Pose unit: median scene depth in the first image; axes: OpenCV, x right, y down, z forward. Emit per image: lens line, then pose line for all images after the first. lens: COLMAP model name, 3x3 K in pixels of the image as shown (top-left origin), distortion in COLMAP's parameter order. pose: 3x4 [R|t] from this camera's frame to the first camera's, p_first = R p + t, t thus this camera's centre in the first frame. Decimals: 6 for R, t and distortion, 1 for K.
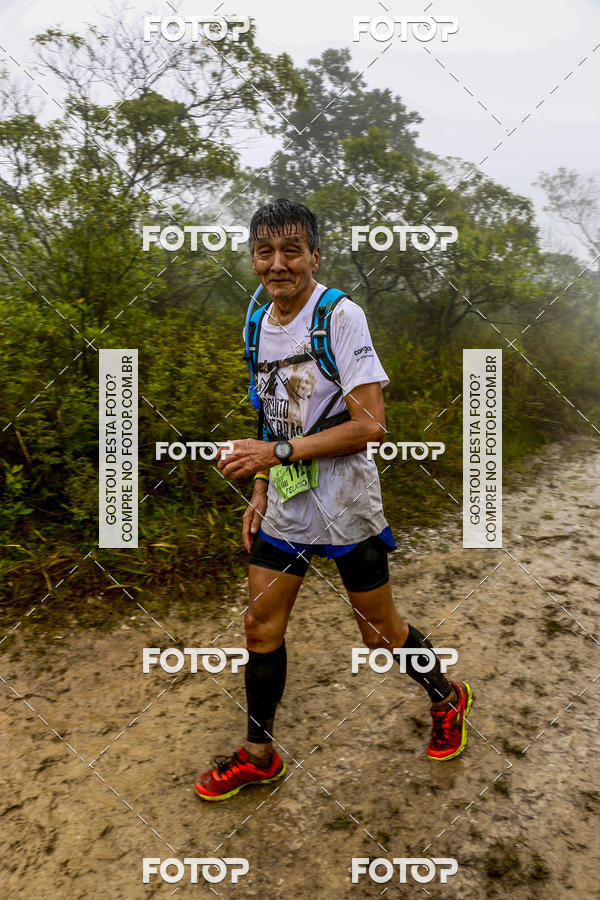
lens RADIAL K [[734.0, 0, 308.5], [0, 734.0, 452.7], [0, 0, 1]] dist [-0.184802, 0.149826]
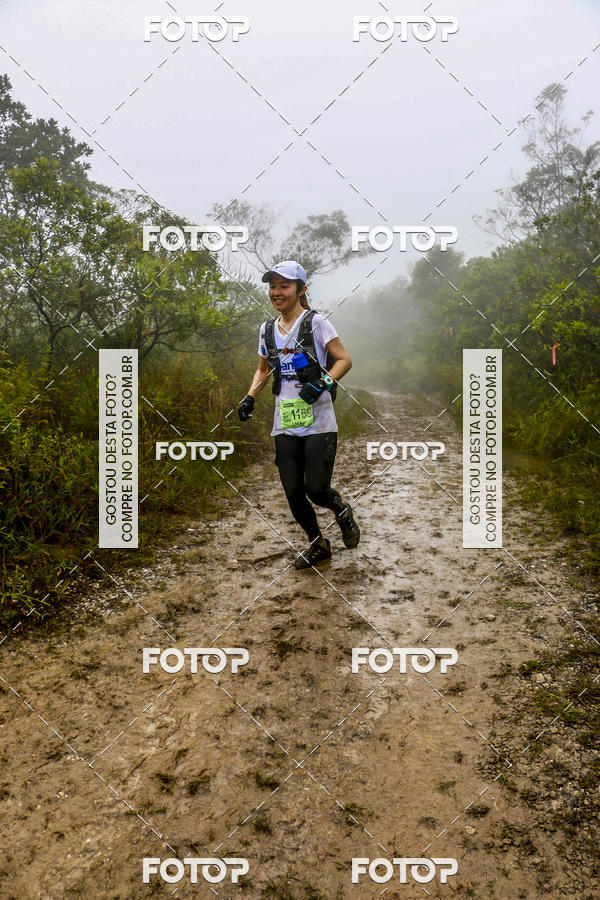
lens RADIAL K [[734.0, 0, 307.5], [0, 734.0, 454.4], [0, 0, 1]] dist [-0.184802, 0.149826]
pose [[0.912501, -0.110527, 0.393859, 0.005231], [0.127251, 0.991733, -0.016511, -0.001699], [-0.388778, 0.065185, 0.919022, 0.038747]]
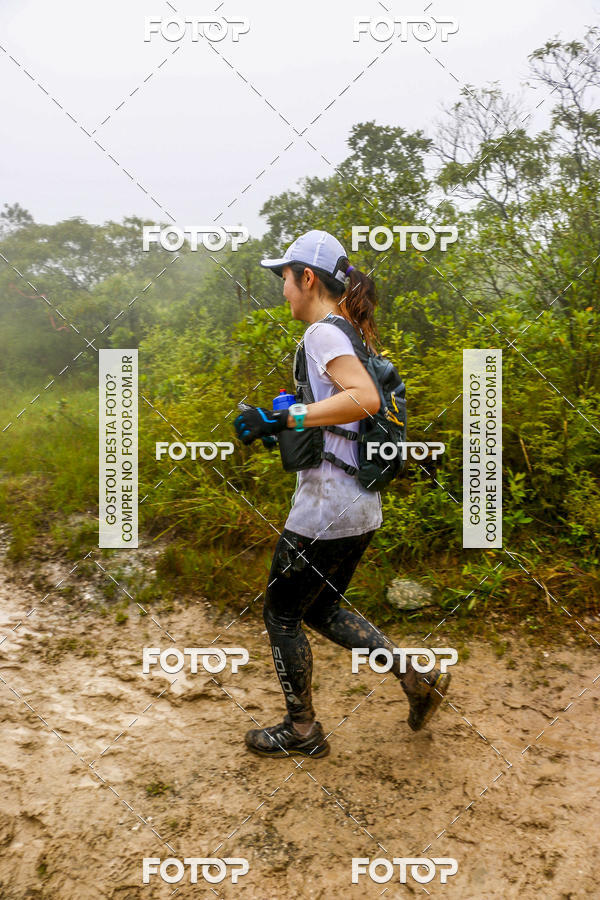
lens RADIAL K [[734.0, 0, 300.9], [0, 734.0, 450.0], [0, 0, 1]] dist [-0.184802, 0.149826]
pose [[0.818097, 0.067000, -0.571164, -0.085334], [-0.079599, 0.996823, 0.002920, 0.006626], [0.569545, 0.043075, 0.820831, -0.005065]]
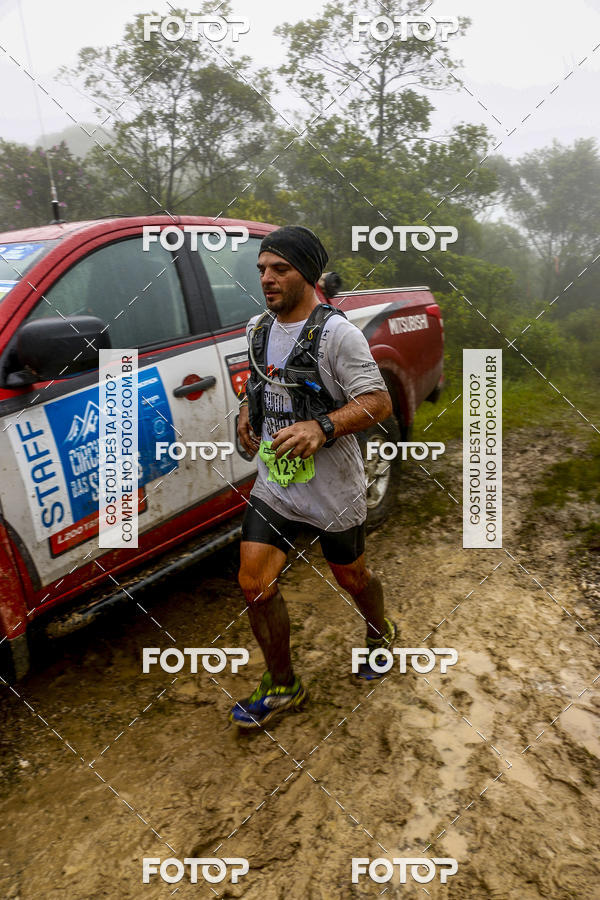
lens RADIAL K [[734.0, 0, 309.4], [0, 734.0, 454.3], [0, 0, 1]] dist [-0.184802, 0.149826]
pose [[0.095441, 0.167620, -0.981221, -0.341816], [-0.186992, 0.971192, 0.147719, -0.024178], [0.977714, 0.169382, 0.124035, 0.180882]]
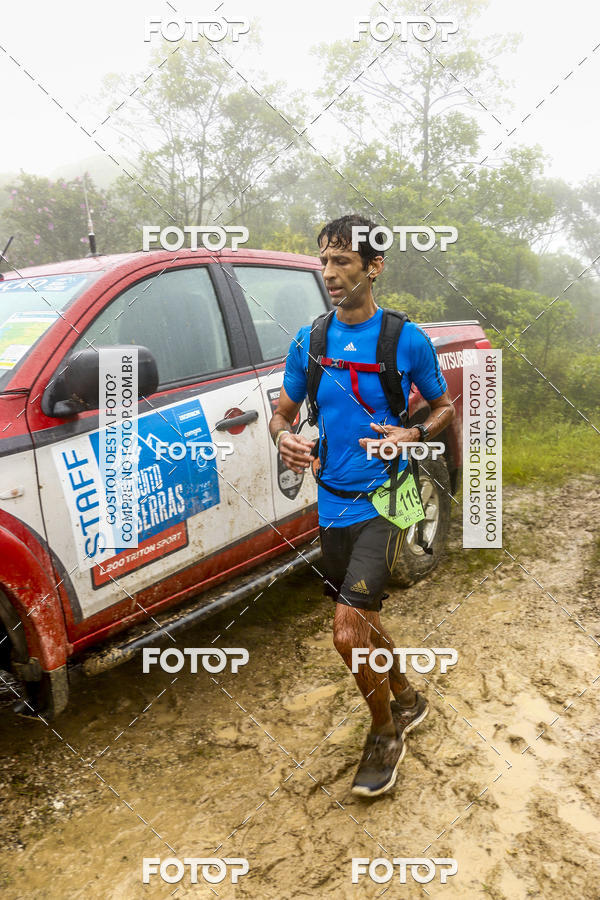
lens RADIAL K [[817.2, 0, 308.0], [0, 817.2, 451.4], [0, 0, 1]] dist [-0.085941, 0.000000]
pose [[0.046066, 0.090241, -0.994854, -0.260720], [-0.177586, 0.980787, 0.080742, -0.004559], [0.983026, 0.172953, 0.061207, 0.170737]]
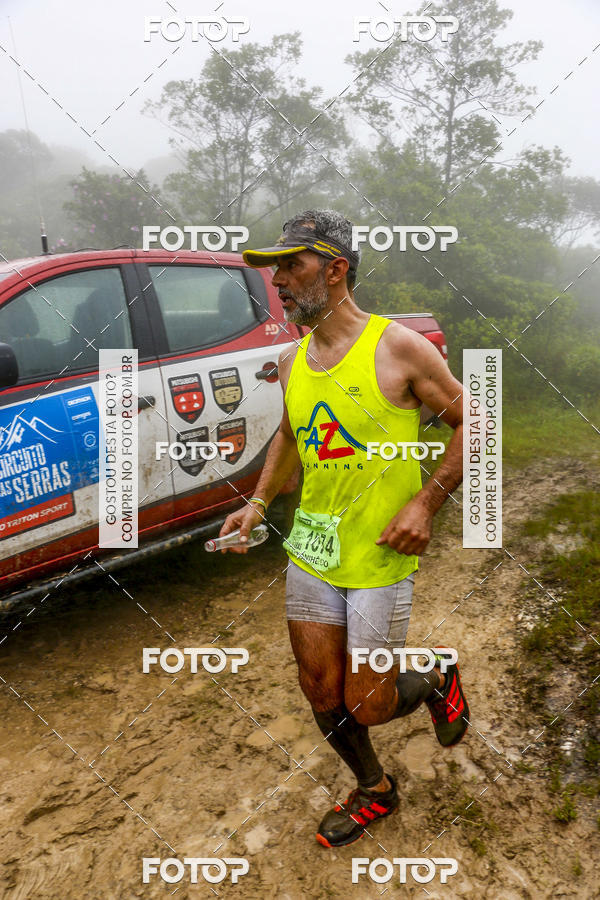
lens RADIAL K [[734.0, 0, 303.9], [0, 734.0, 456.8], [0, 0, 1]] dist [-0.184802, 0.149826]
pose [[-0.062022, 0.145177, -0.987460, -0.280791], [-0.207407, 0.965892, 0.155033, -0.079777], [0.976287, 0.214421, -0.029796, 0.412408]]
